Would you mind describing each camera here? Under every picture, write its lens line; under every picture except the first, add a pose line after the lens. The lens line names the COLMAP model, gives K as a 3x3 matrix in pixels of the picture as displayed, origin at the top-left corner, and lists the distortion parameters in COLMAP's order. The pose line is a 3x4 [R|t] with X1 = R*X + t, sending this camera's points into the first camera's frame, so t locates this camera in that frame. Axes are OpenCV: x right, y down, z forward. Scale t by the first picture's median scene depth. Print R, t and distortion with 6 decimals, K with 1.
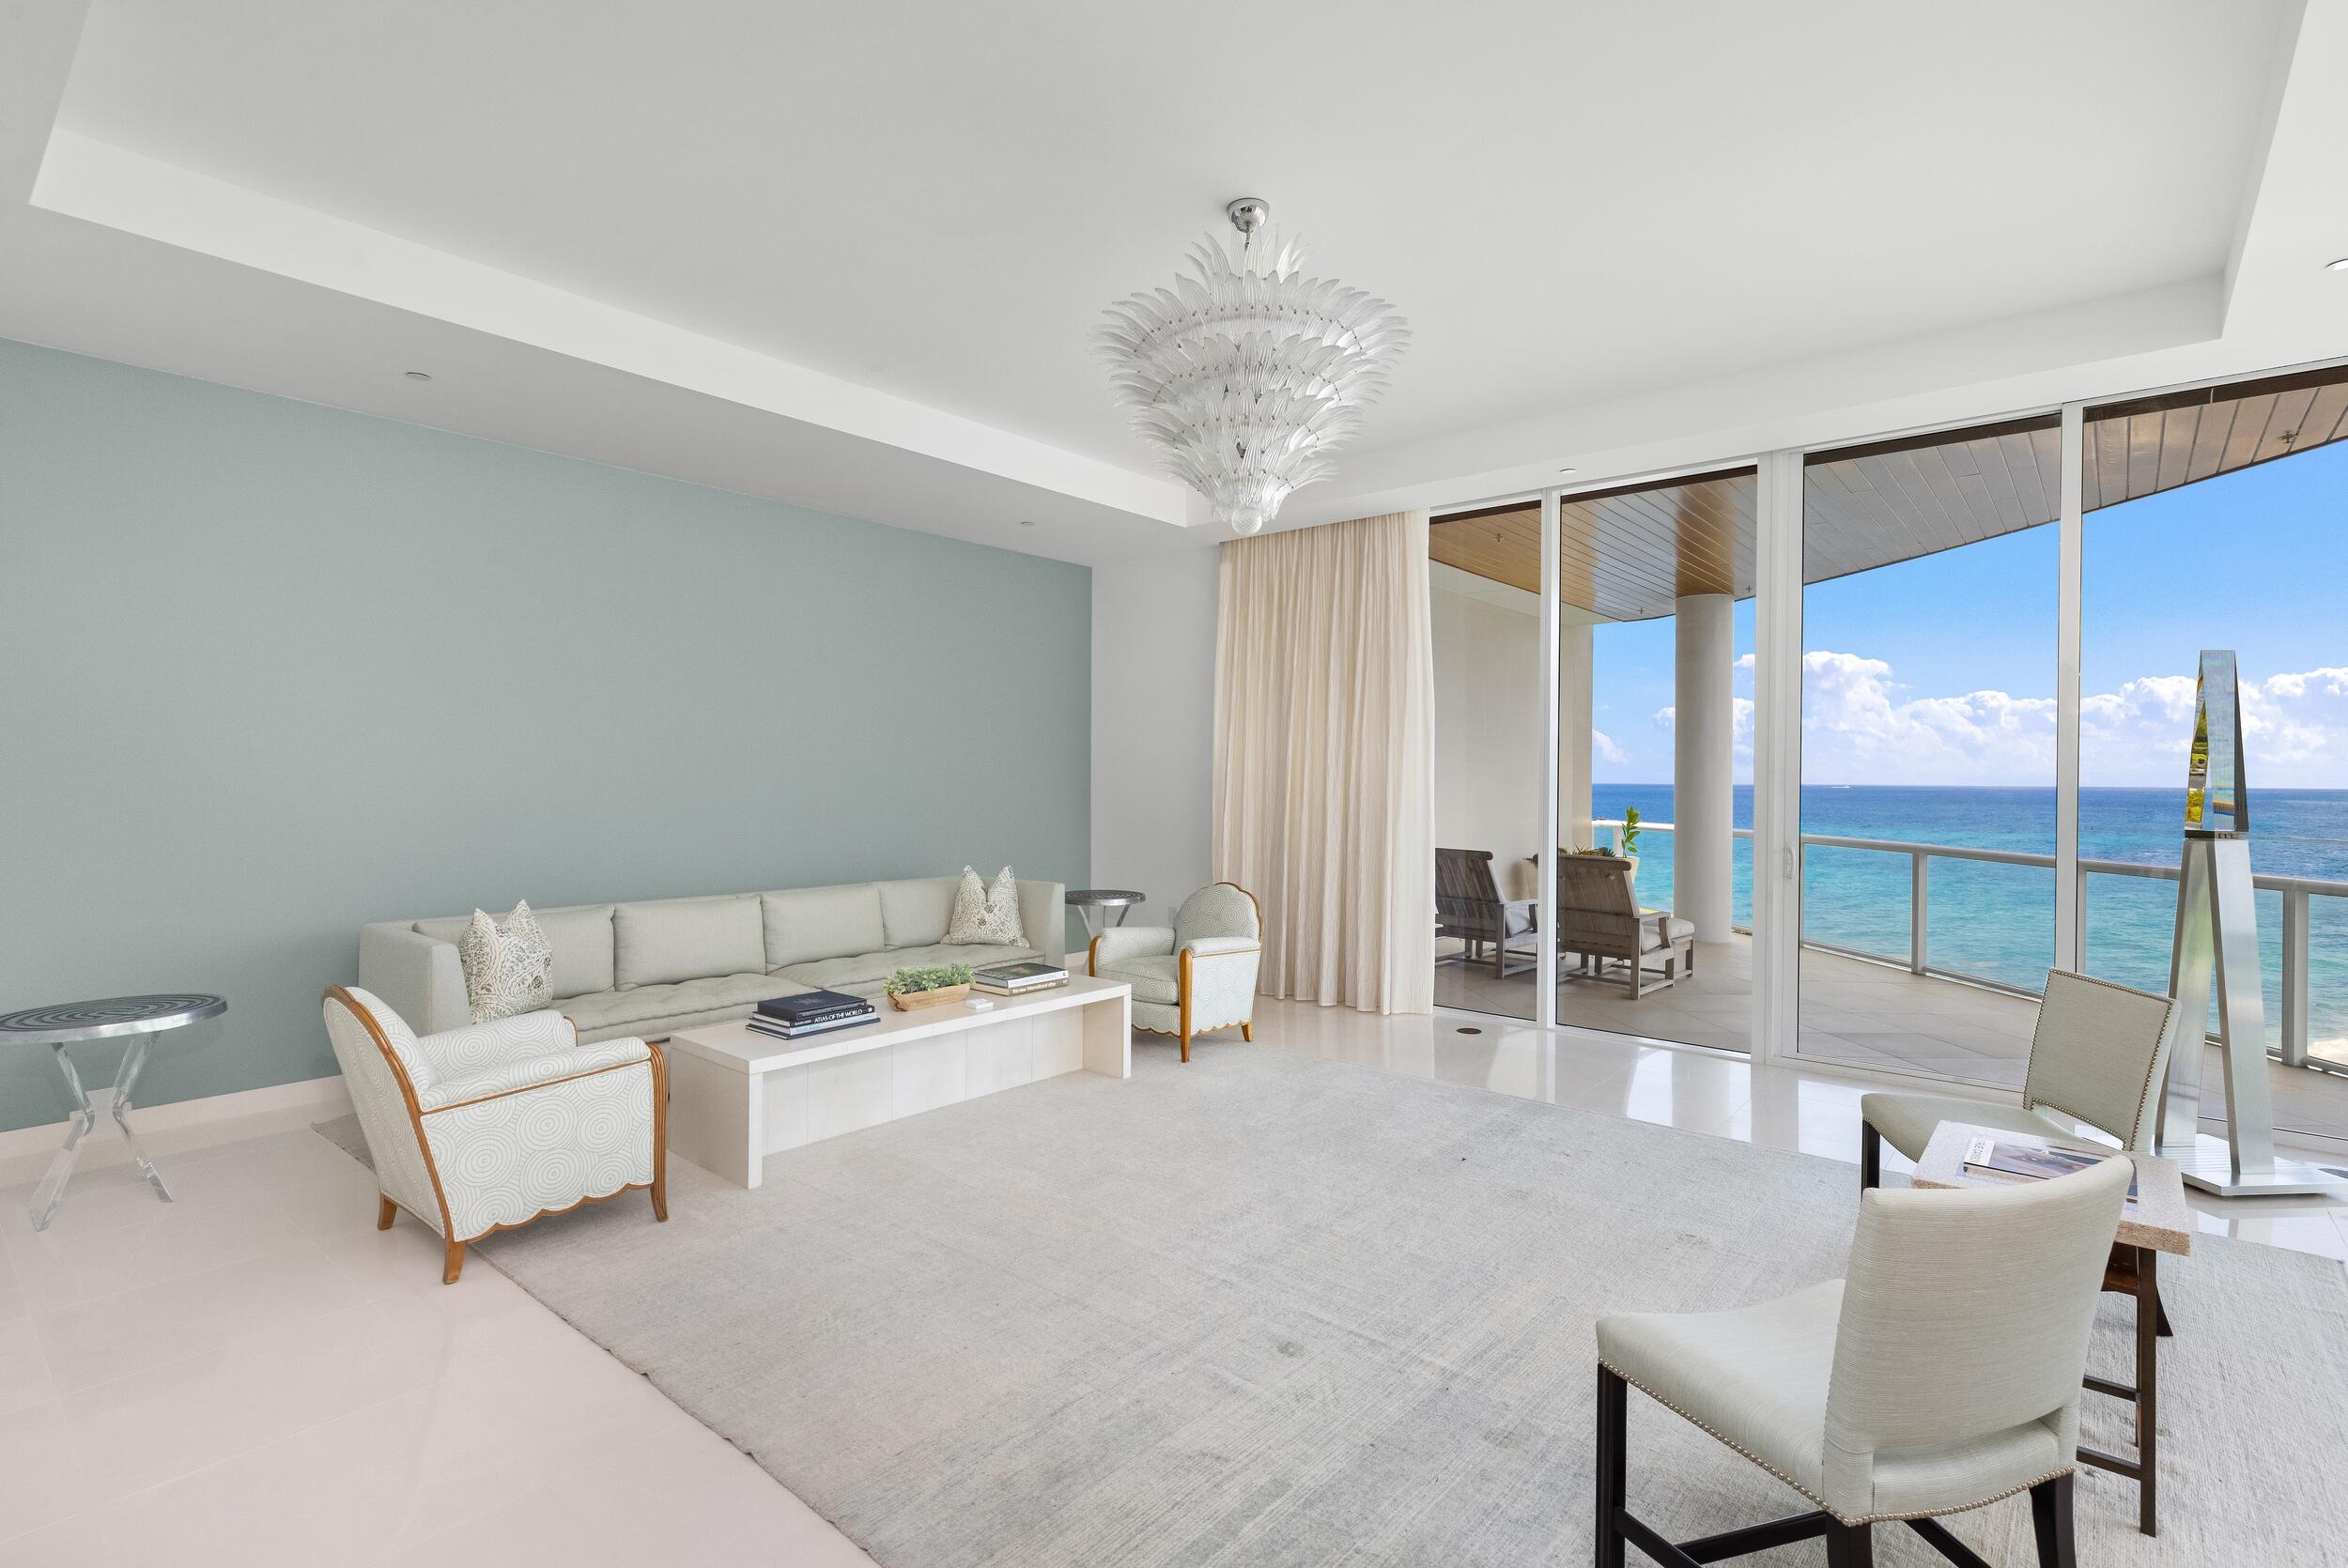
lens RADIAL K [[1103.9, 0, 1206.6], [0, 1103.9, 778.8], [0, 0, 1]] dist [0.003450, 0.000440]
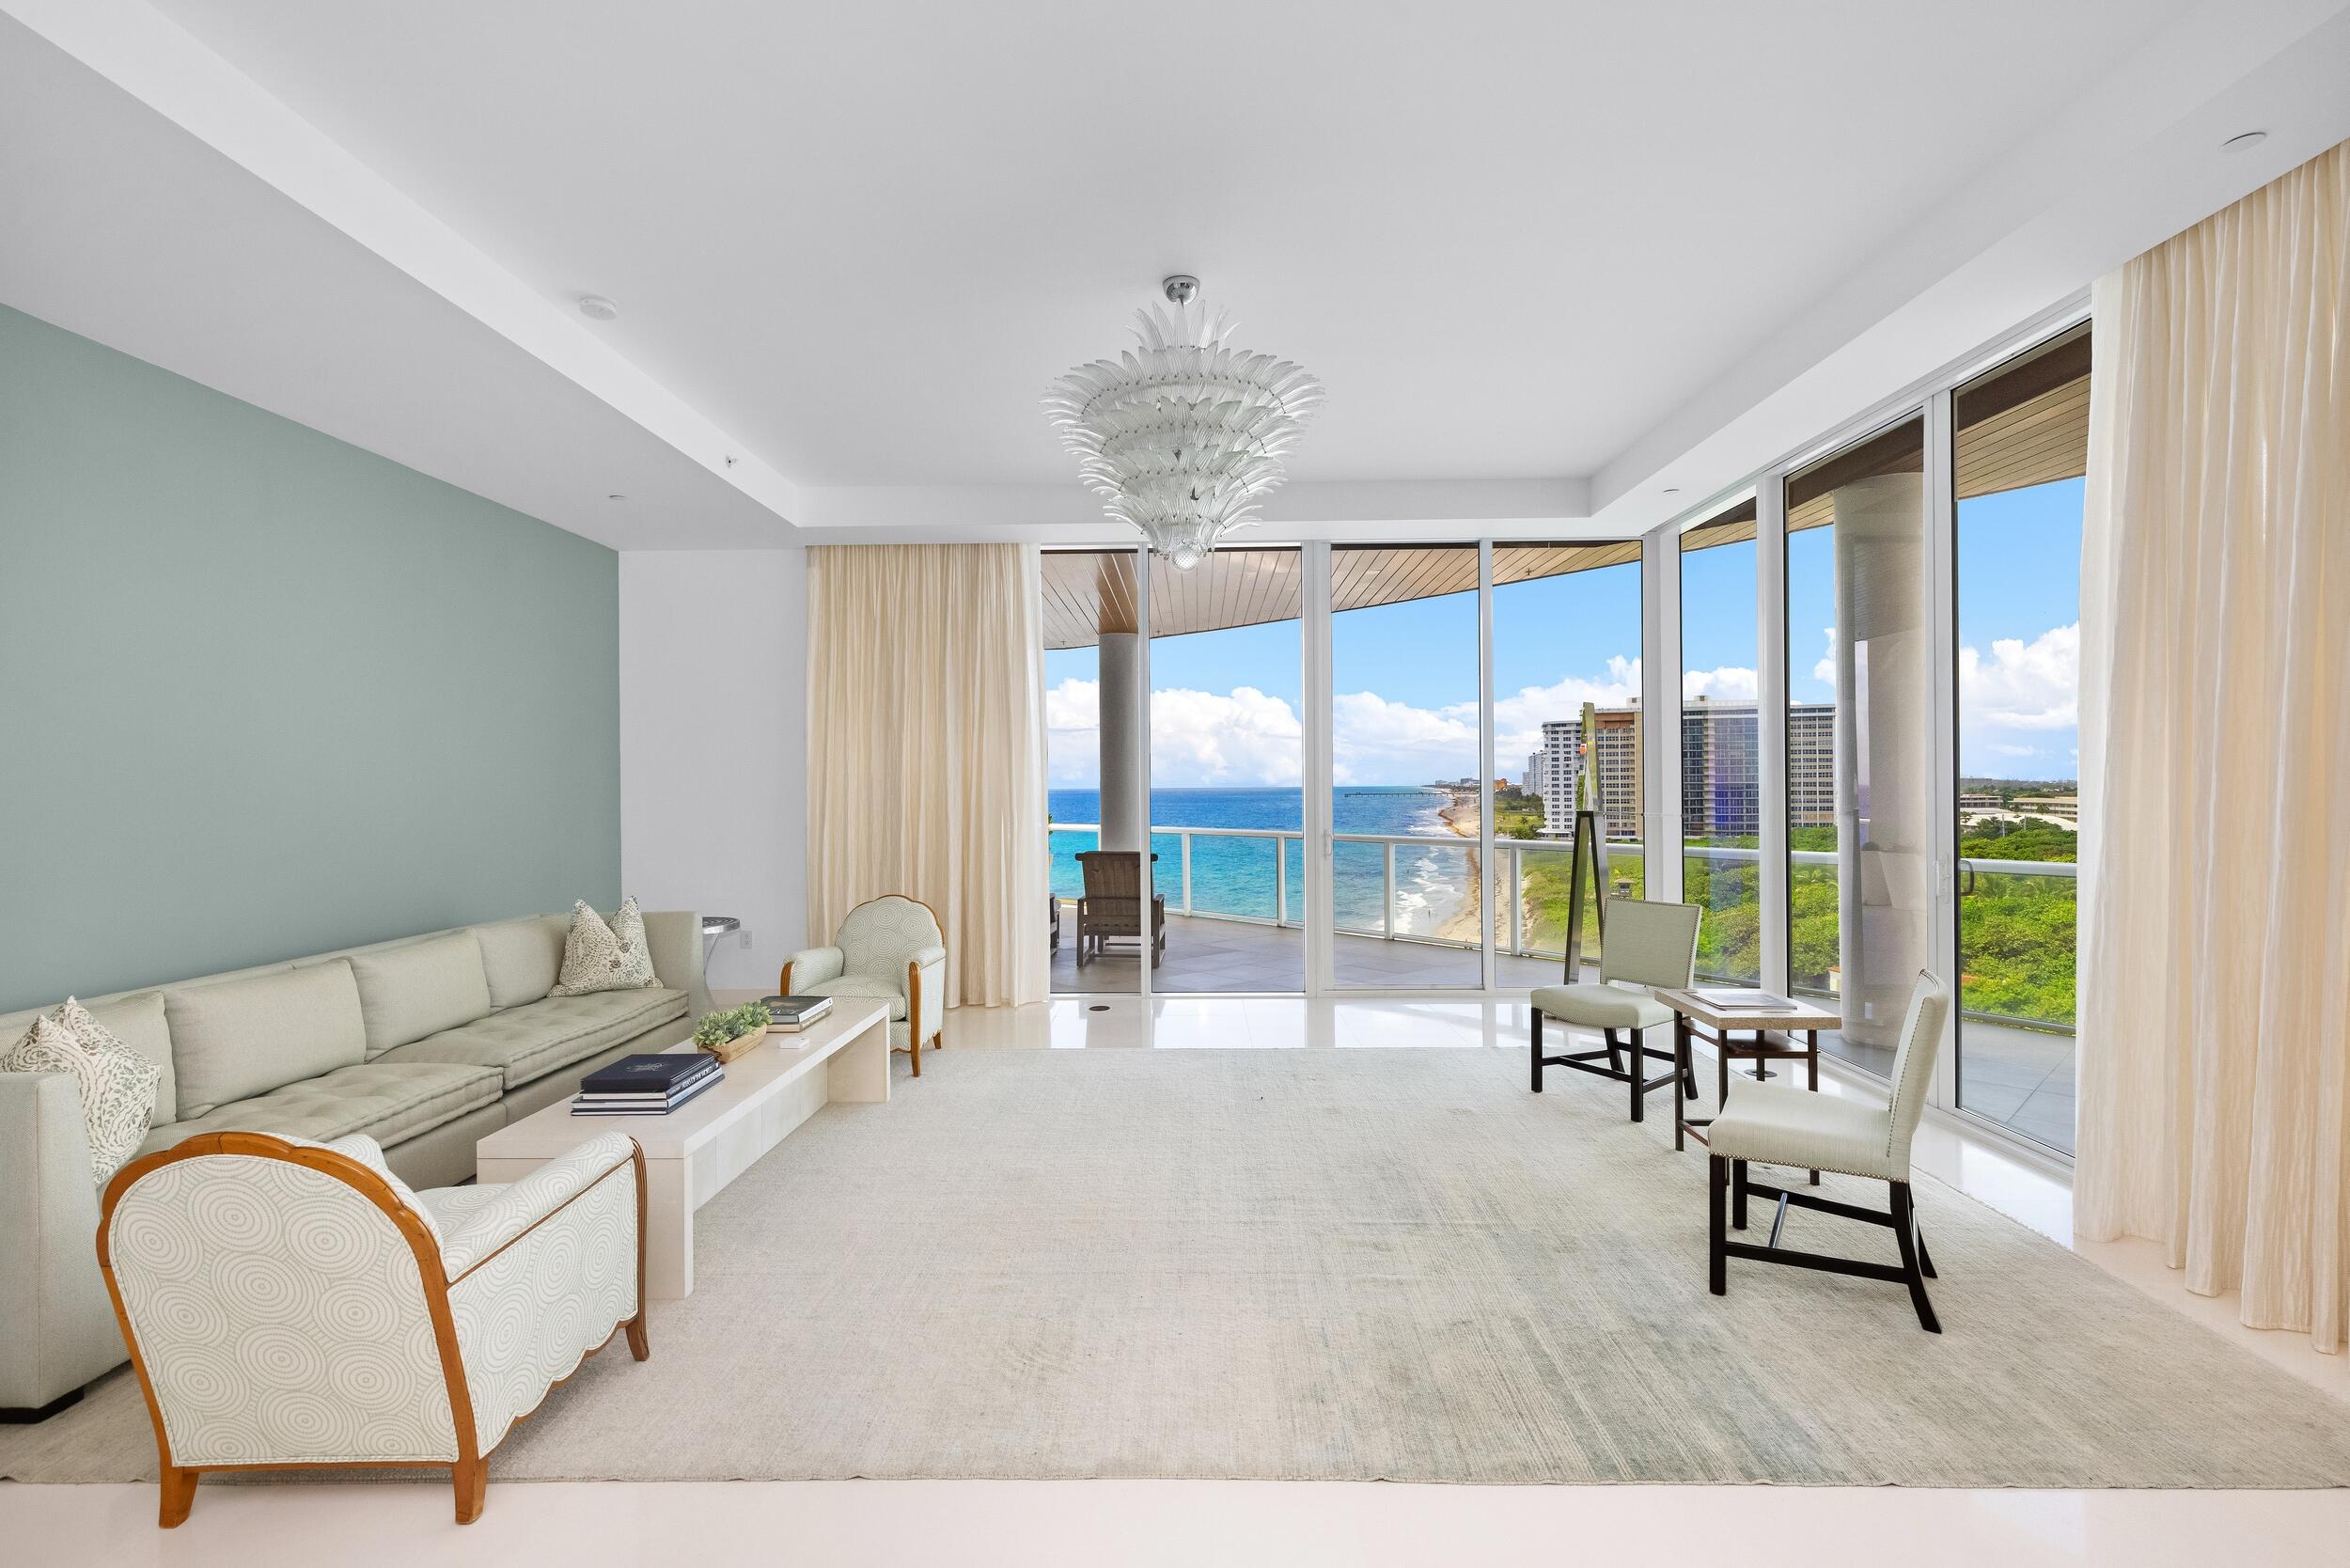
lens RADIAL K [[1054.2, 0, 1179.5], [0, 1054.2, 775.3], [0, 0, 1]] dist [0.000968, 0.000093]
pose [[0.783547, -0.008164, 0.621279, -0.423995], [0.016635, 0.999831, -0.007841, -0.002180], [-0.621110, 0.016479, 0.783550, 0.107627]]
